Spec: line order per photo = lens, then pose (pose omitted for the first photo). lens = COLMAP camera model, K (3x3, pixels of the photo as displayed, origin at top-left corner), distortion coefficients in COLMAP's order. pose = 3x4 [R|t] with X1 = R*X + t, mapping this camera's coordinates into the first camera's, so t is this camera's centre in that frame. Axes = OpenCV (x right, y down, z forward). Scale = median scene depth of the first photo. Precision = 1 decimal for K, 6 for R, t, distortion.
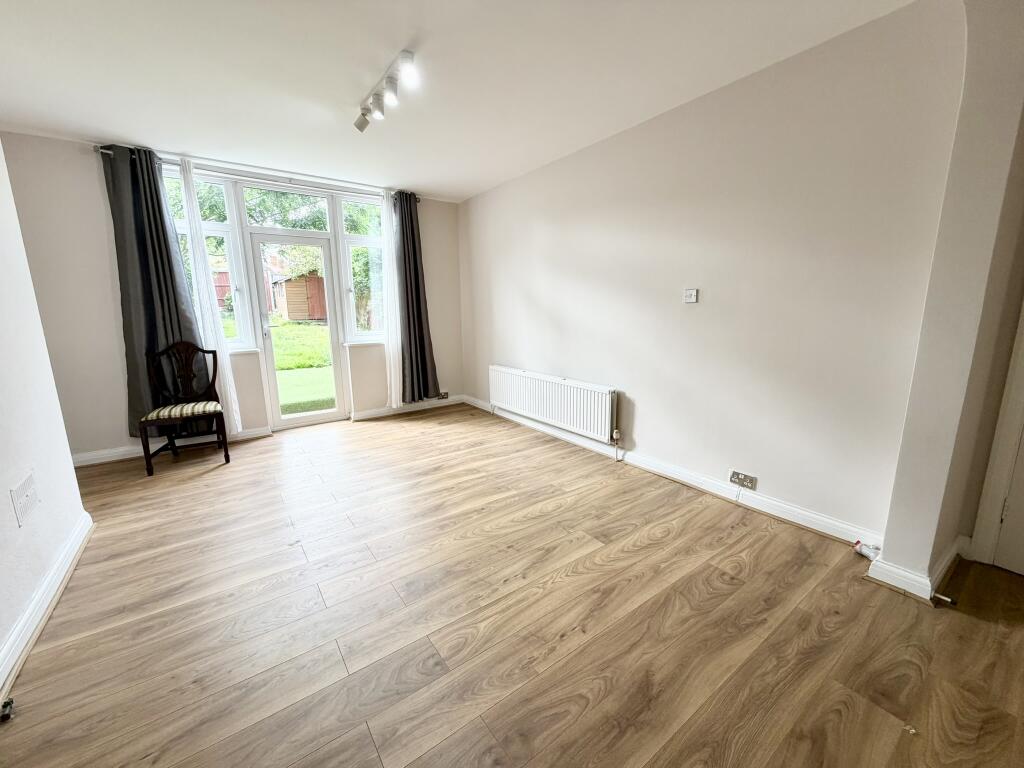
lens RADIAL K [[408.9, 0, 509.4], [0, 408.9, 383.2], [0, 0, 1]] dist [-0.001364, 0.000649]
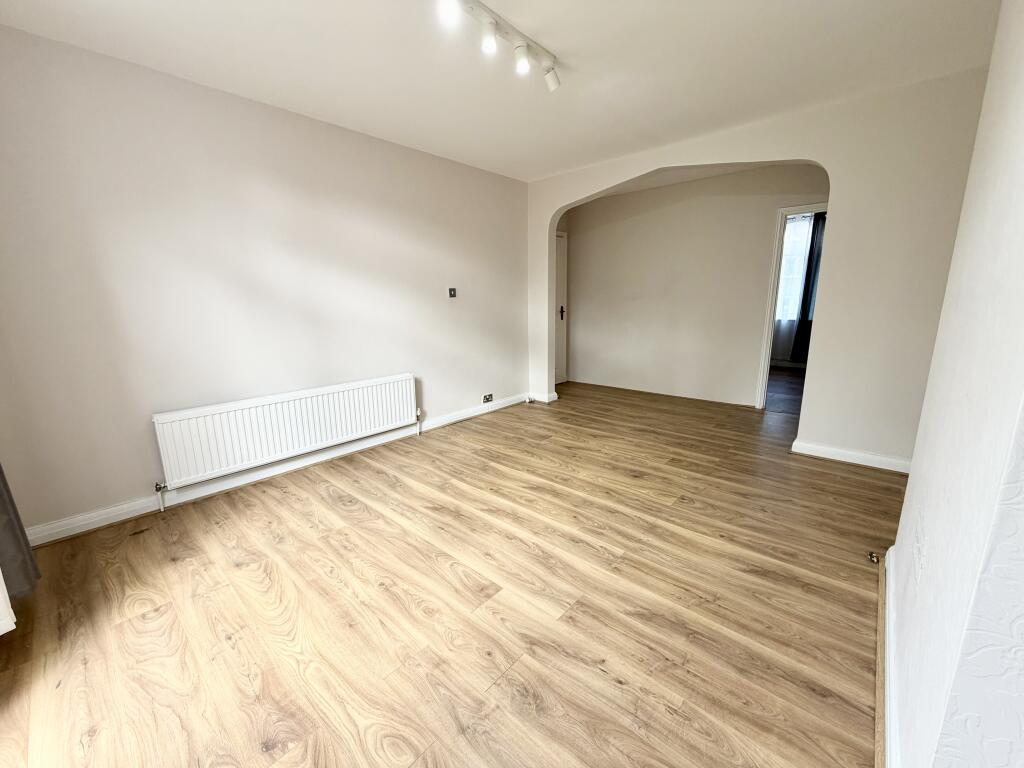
lens RADIAL K [[408.9, 0, 513.8], [0, 408.9, 382.8], [0, 0, 1]] dist [-0.001364, 0.000649]
pose [[-0.215814, -0.182611, 0.959207, -0.922044], [0.195743, 0.954324, 0.225722, -0.165373], [-0.956613, 0.236472, -0.170212, 0.961375]]
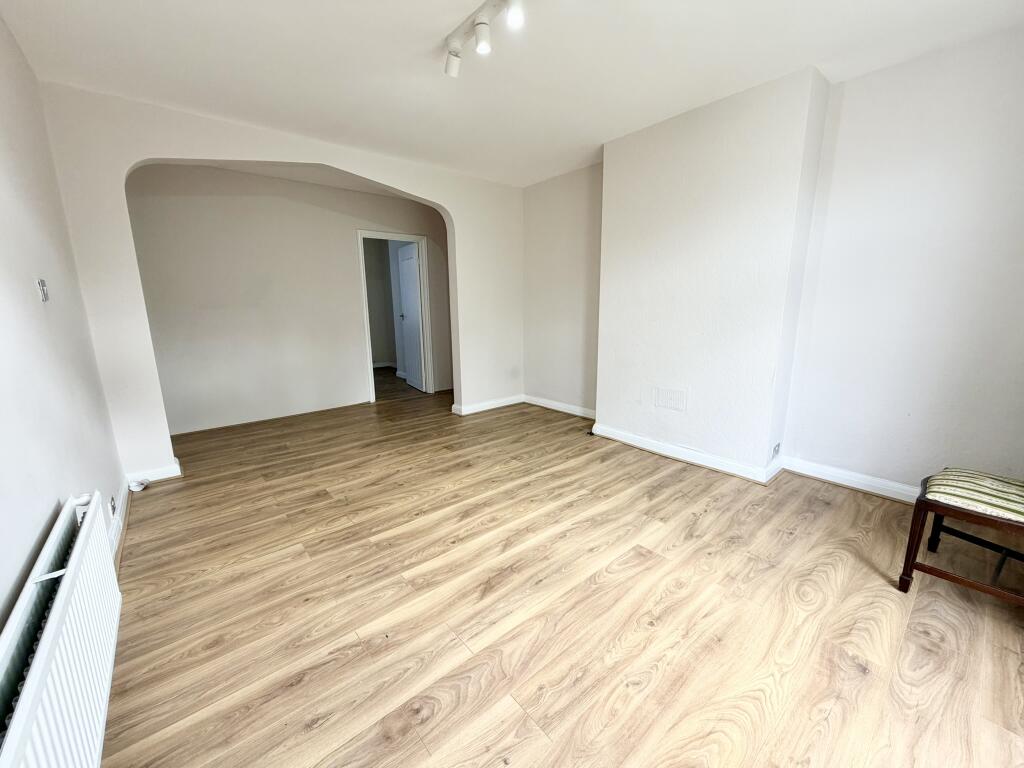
lens RADIAL K [[408.9, 0, 509.5], [0, 408.9, 381.9], [0, 0, 1]] dist [-0.001364, 0.000649]
pose [[-0.997016, 0.036815, -0.067850, -0.183888], [0.009205, 0.929381, 0.369008, -0.264828], [0.076643, 0.367282, -0.926946, 1.452007]]
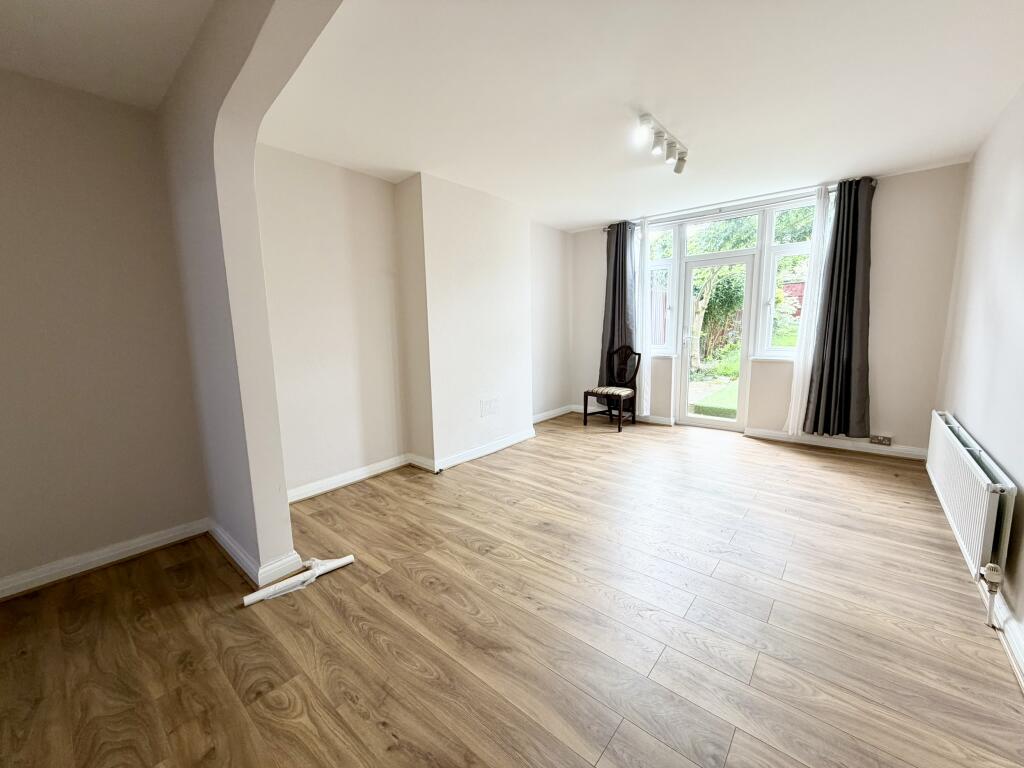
lens RADIAL K [[408.9, 0, 511.8], [0, 408.9, 381.9], [0, 0, 1]] dist [-0.001364, 0.000649]
pose [[0.241267, 0.141905, -0.960028, 0.600300], [-0.160727, 0.981432, 0.104677, -0.069454], [0.957057, 0.129047, 0.259595, 0.272270]]
